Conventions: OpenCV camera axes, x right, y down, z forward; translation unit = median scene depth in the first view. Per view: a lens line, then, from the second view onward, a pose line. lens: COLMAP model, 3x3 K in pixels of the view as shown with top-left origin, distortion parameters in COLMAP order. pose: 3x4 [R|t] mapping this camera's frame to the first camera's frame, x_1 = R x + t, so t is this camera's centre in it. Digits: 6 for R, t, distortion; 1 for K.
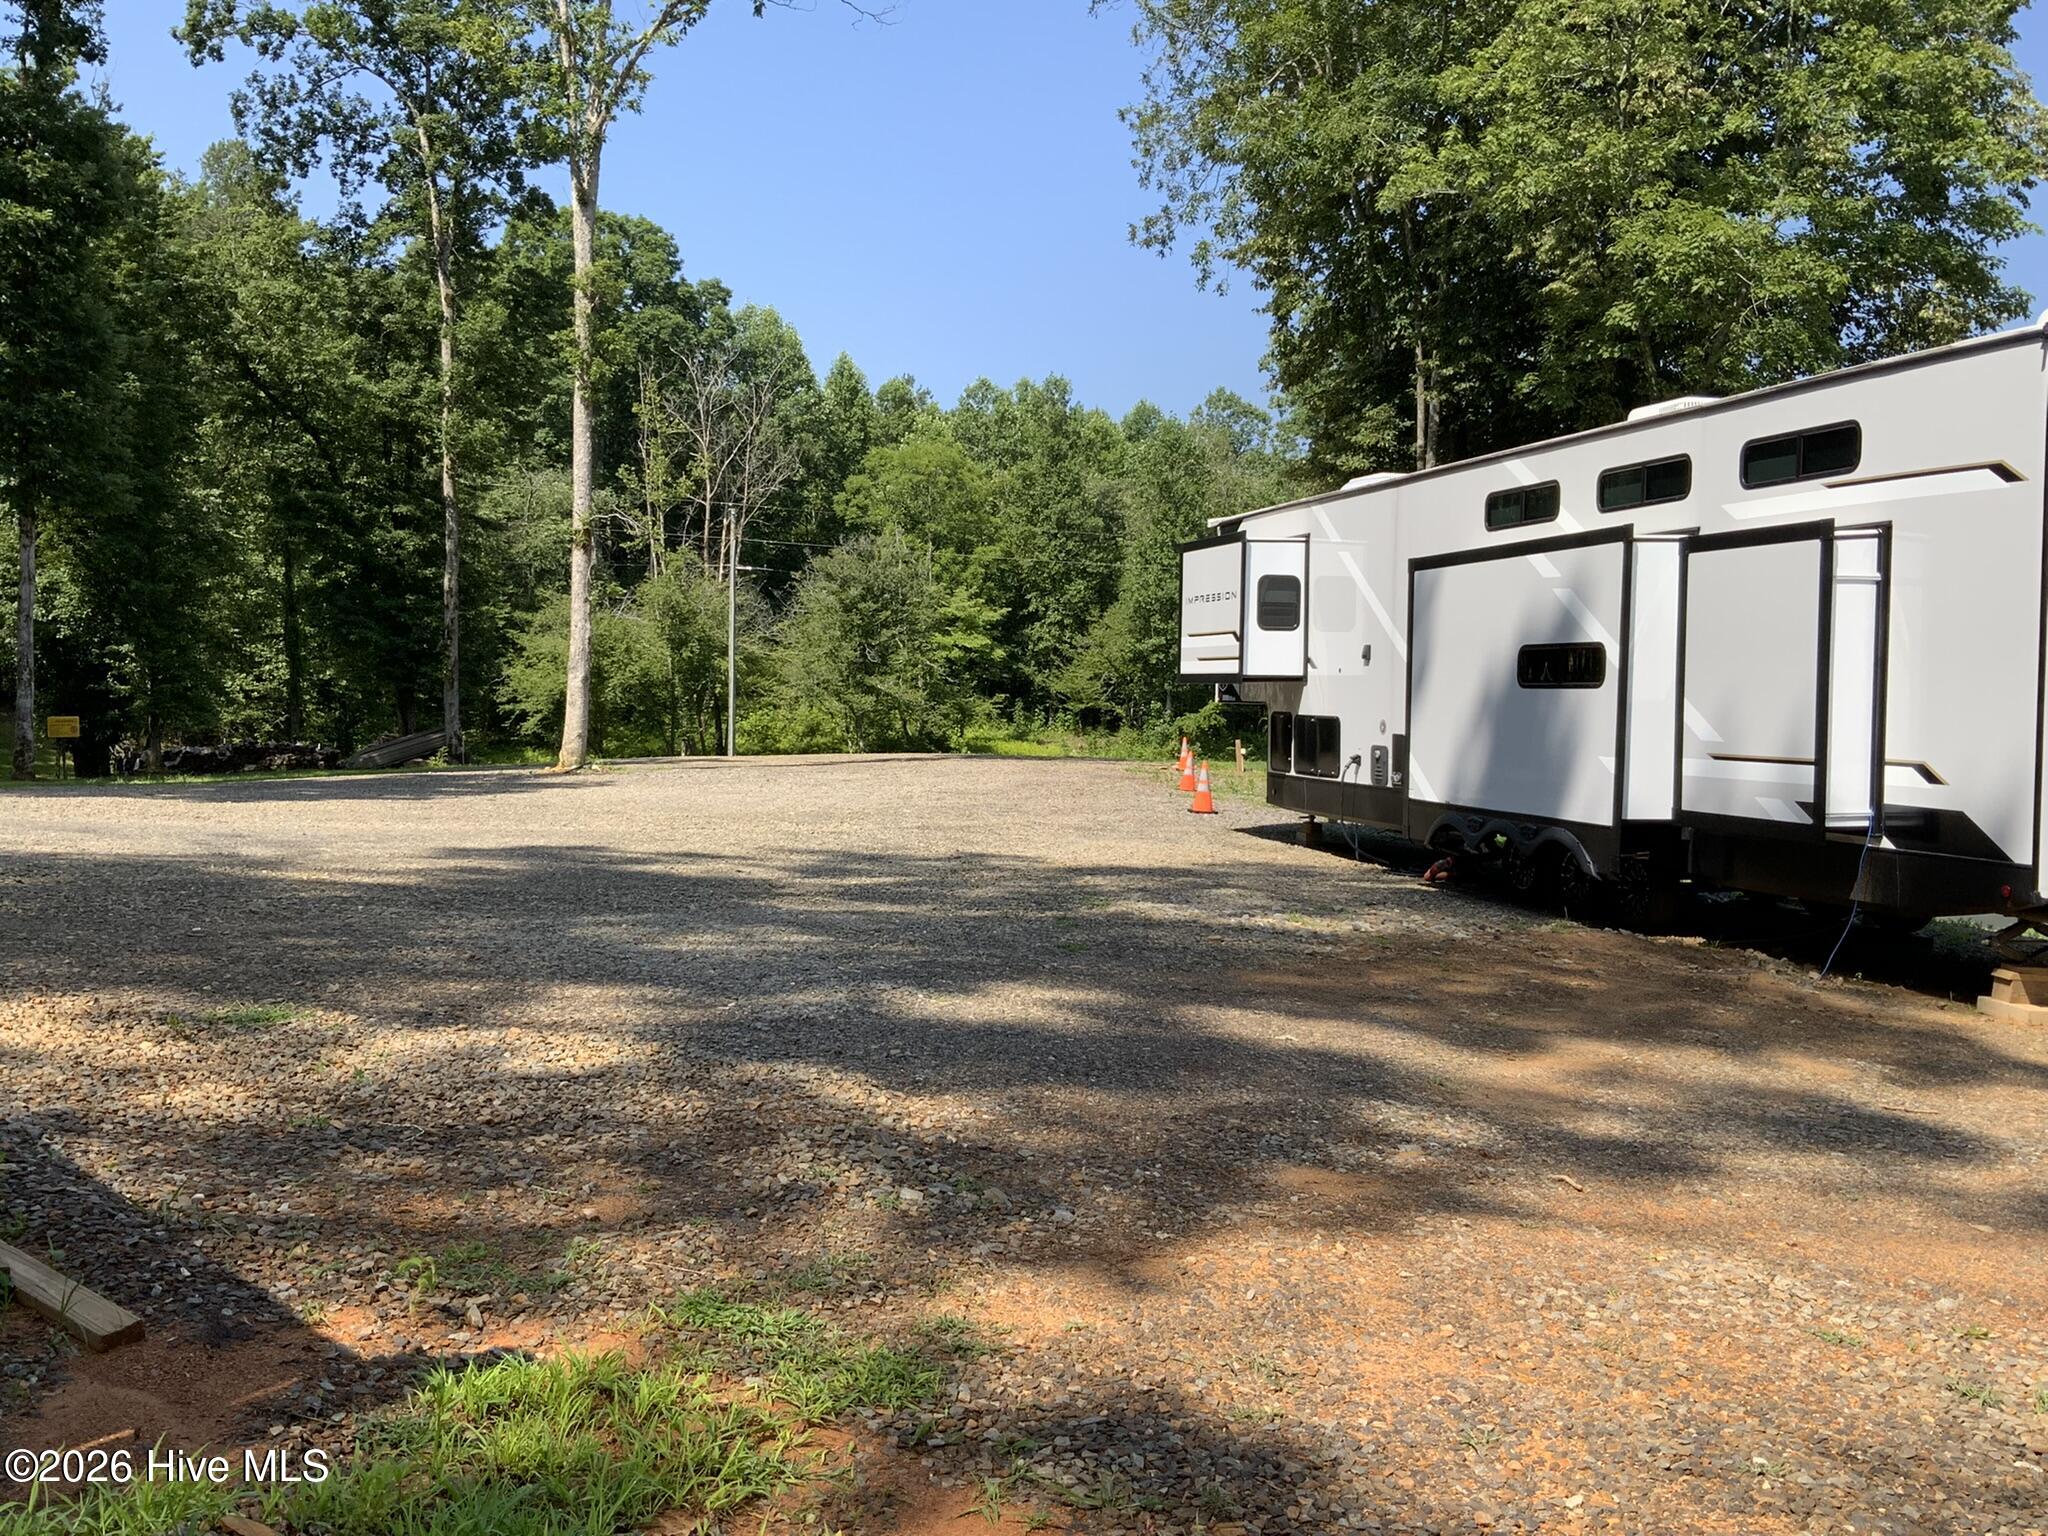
lens RADIAL K [[1979.4, 0, 1015.1], [0, 1979.4, 735.1], [0, 0, 1]] dist [0.071679, 0.000000]
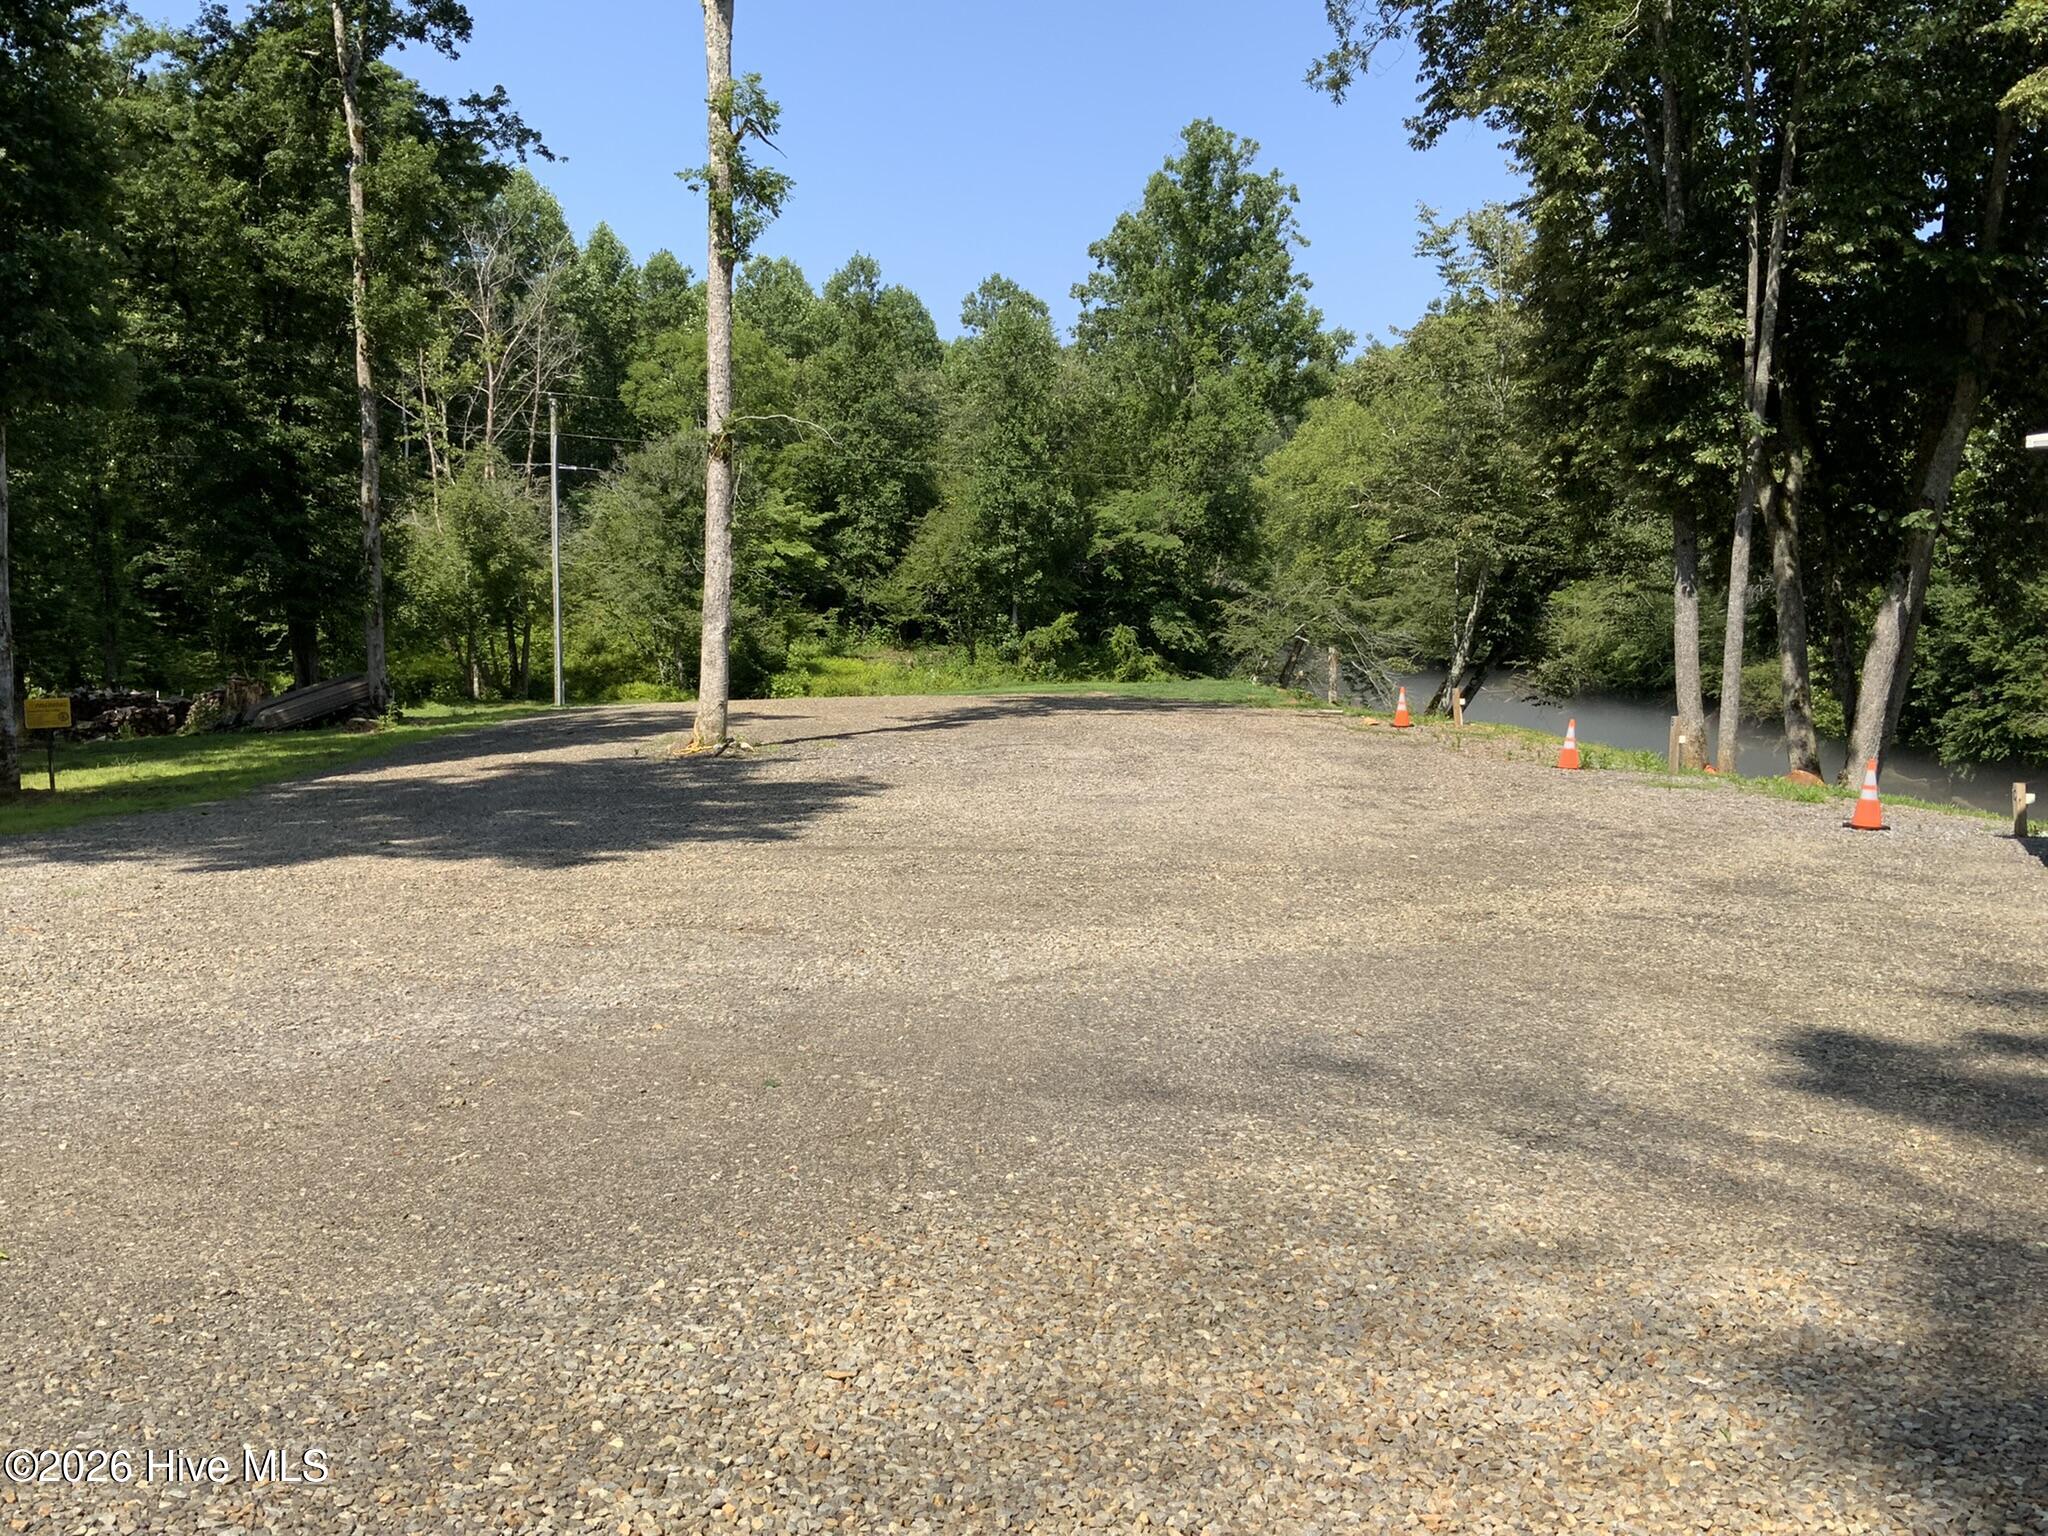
lens RADIAL K [[1979.4, 0, 1010.9], [0, 1979.4, 708.6], [0, 0, 1]] dist [0.071679, 0.000000]
pose [[0.980688, -0.019622, 0.194591, -0.105600], [0.011671, 0.999053, 0.041923, -0.011642], [-0.195229, -0.038842, 0.979988, 0.090645]]
